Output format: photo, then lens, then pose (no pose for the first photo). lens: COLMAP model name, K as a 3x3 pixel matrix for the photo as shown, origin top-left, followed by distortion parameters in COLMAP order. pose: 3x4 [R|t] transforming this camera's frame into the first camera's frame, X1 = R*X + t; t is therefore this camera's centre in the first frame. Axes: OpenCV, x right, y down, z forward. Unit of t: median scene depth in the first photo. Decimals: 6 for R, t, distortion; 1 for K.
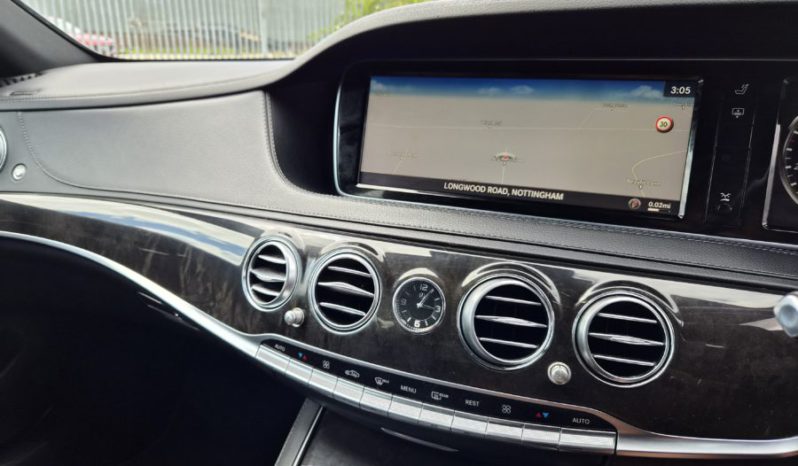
lens RADIAL K [[560.0, 0, 399.0], [0, 560.0, 233.0], [0, 0, 1]] dist [0.056074, -0.053561]
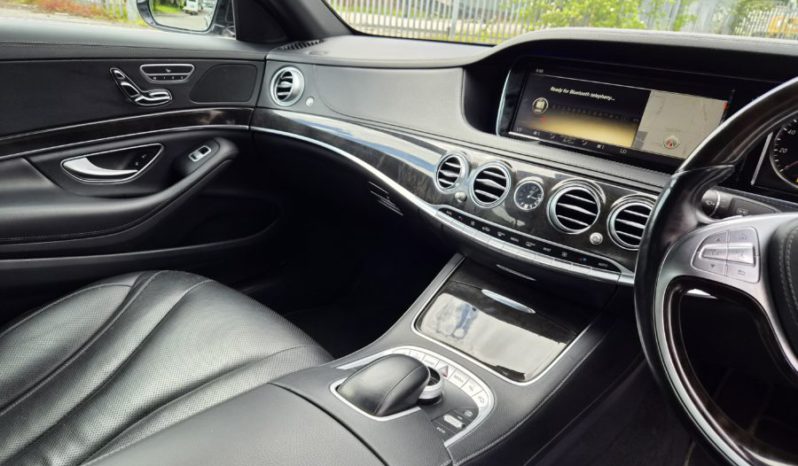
lens RADIAL K [[560.0, 0, 399.0], [0, 560.0, 233.0], [0, 0, 1]] dist [0.056074, -0.053561]
pose [[0.948551, 0.178014, -0.261843, 0.126759], [-0.164562, 0.983690, 0.072617, 0.170720], [0.270499, -0.025791, 0.962375, -0.829536]]
